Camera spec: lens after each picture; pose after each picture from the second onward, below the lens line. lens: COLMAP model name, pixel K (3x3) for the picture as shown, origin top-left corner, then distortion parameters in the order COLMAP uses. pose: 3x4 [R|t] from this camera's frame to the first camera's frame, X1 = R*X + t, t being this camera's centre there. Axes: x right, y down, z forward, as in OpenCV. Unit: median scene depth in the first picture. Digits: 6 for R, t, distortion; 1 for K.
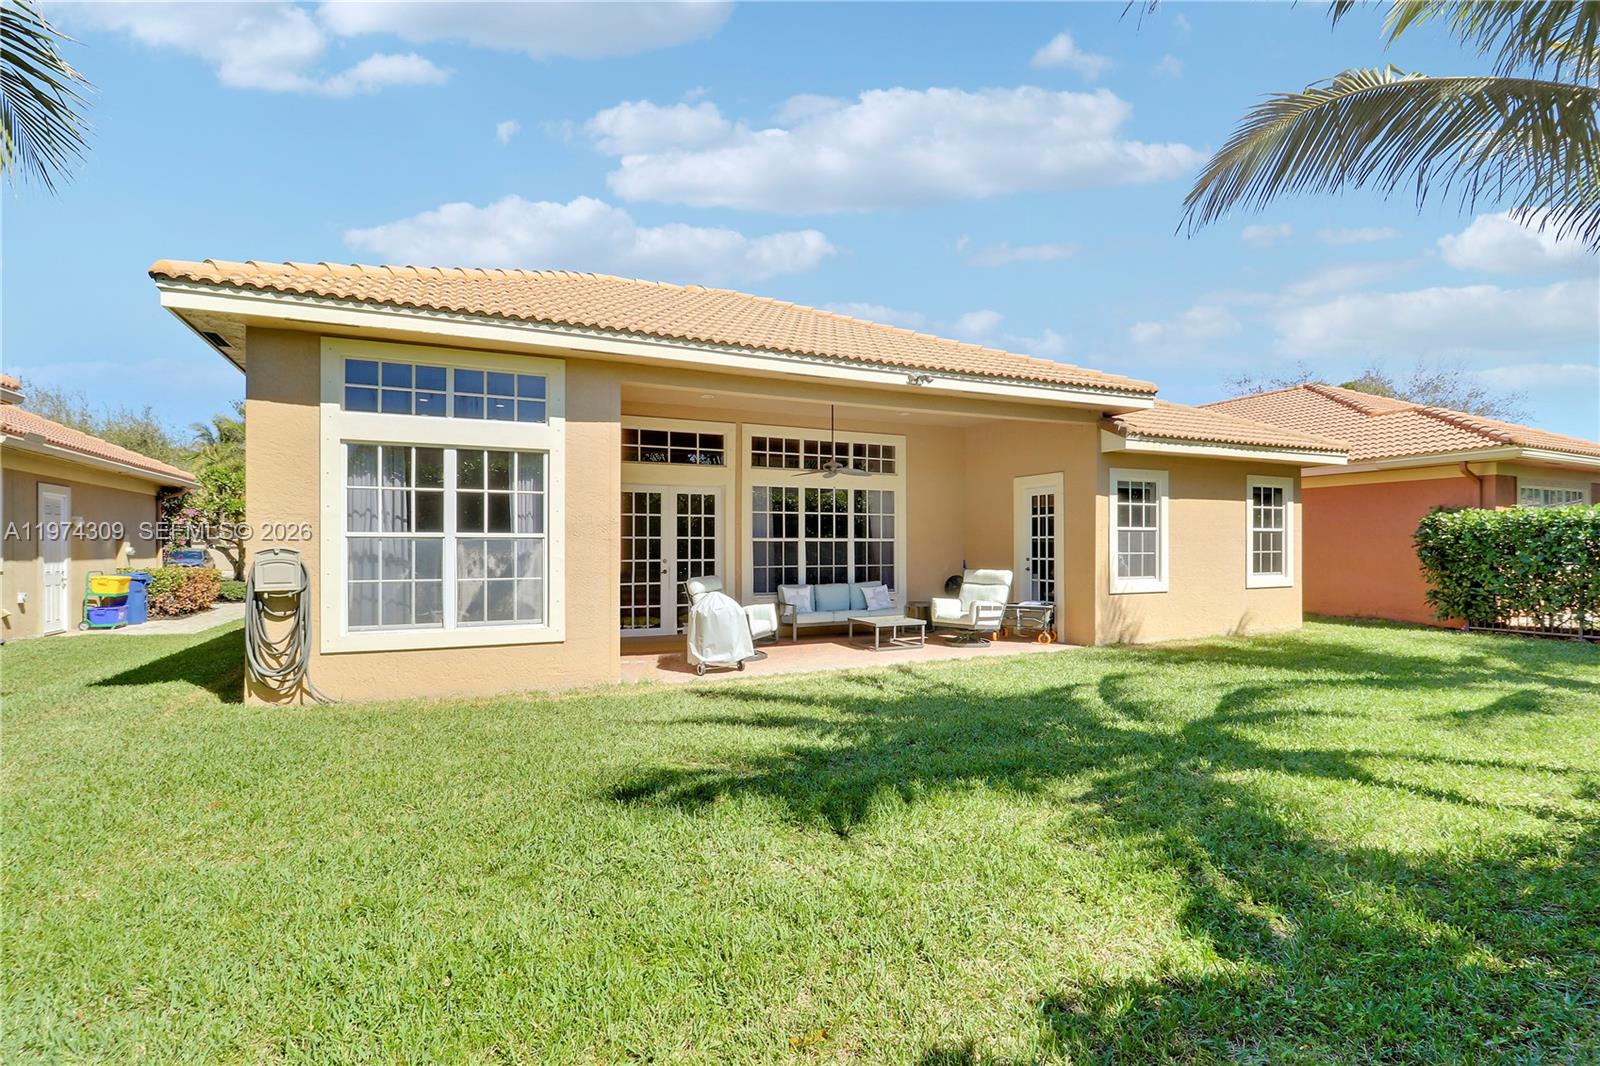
lens RADIAL K [[768.9, 0, 806.0], [0, 768.9, 540.2], [0, 0, 1]] dist [-0.018725, -0.001487]
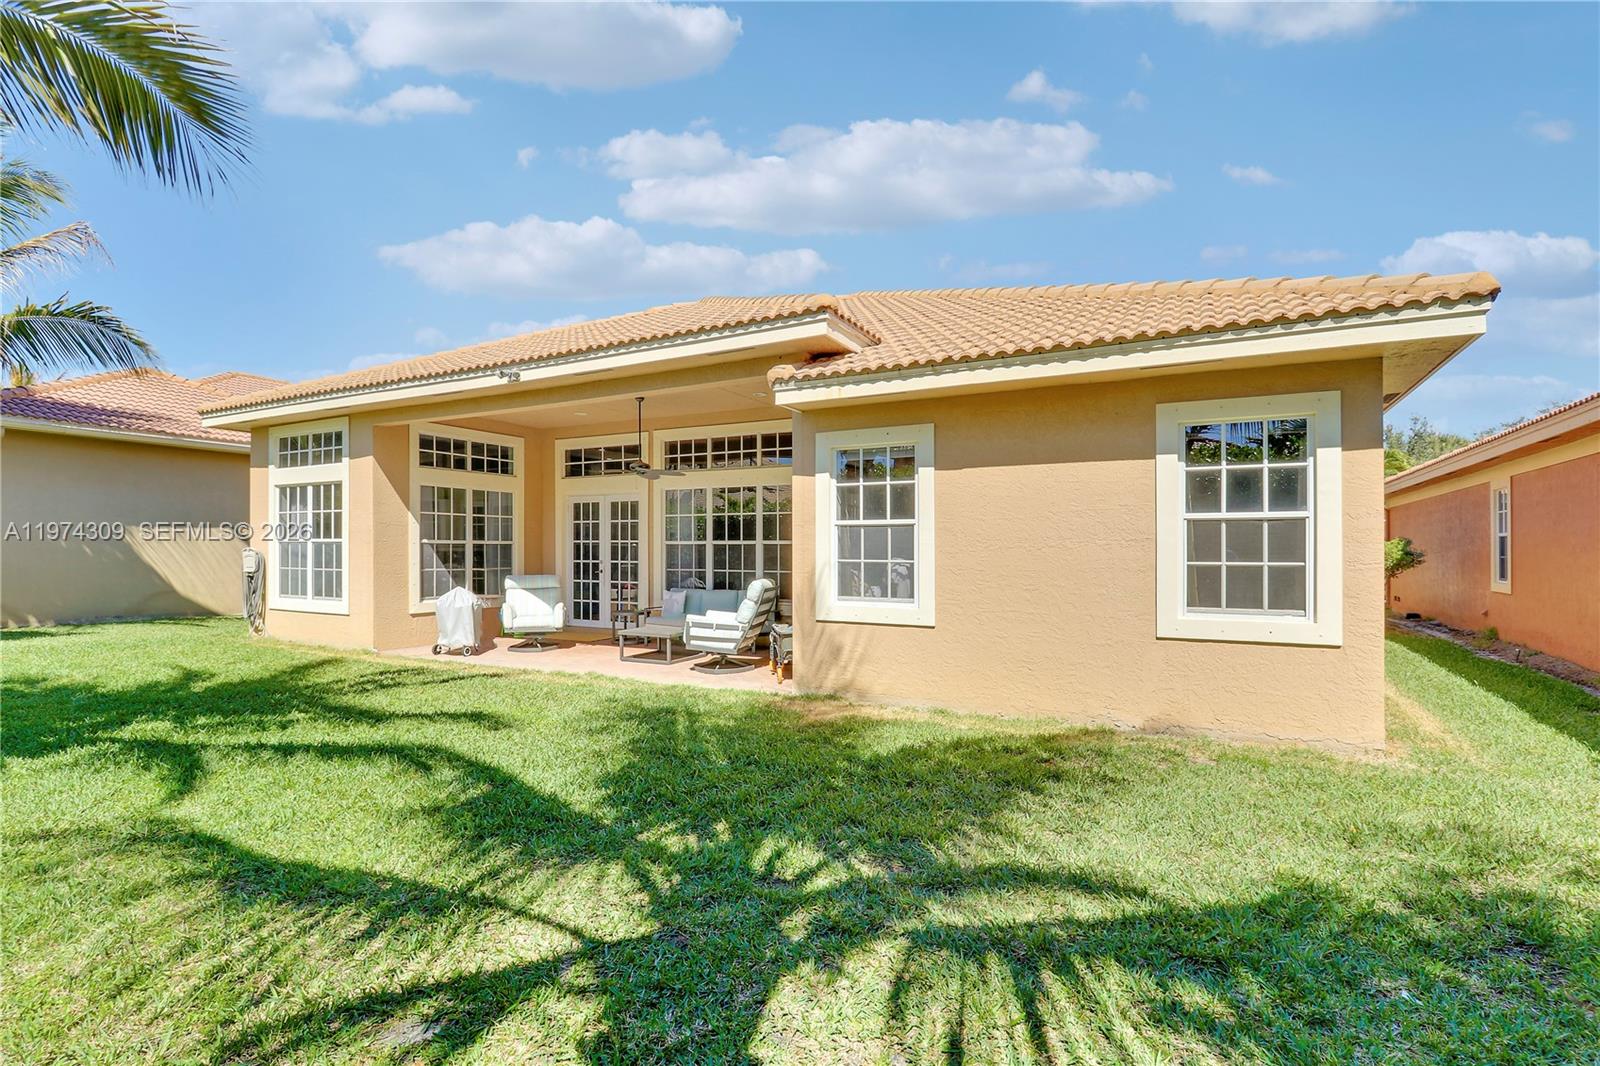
lens RADIAL K [[768.9, 0, 796.3], [0, 768.9, 545.4], [0, 0, 1]] dist [-0.018725, -0.001487]
pose [[0.592853, -0.002245, -0.805308, 0.891725], [0.000482, 0.999997, -0.002432, 0.005480], [0.805311, 0.001054, 0.592852, 0.561032]]
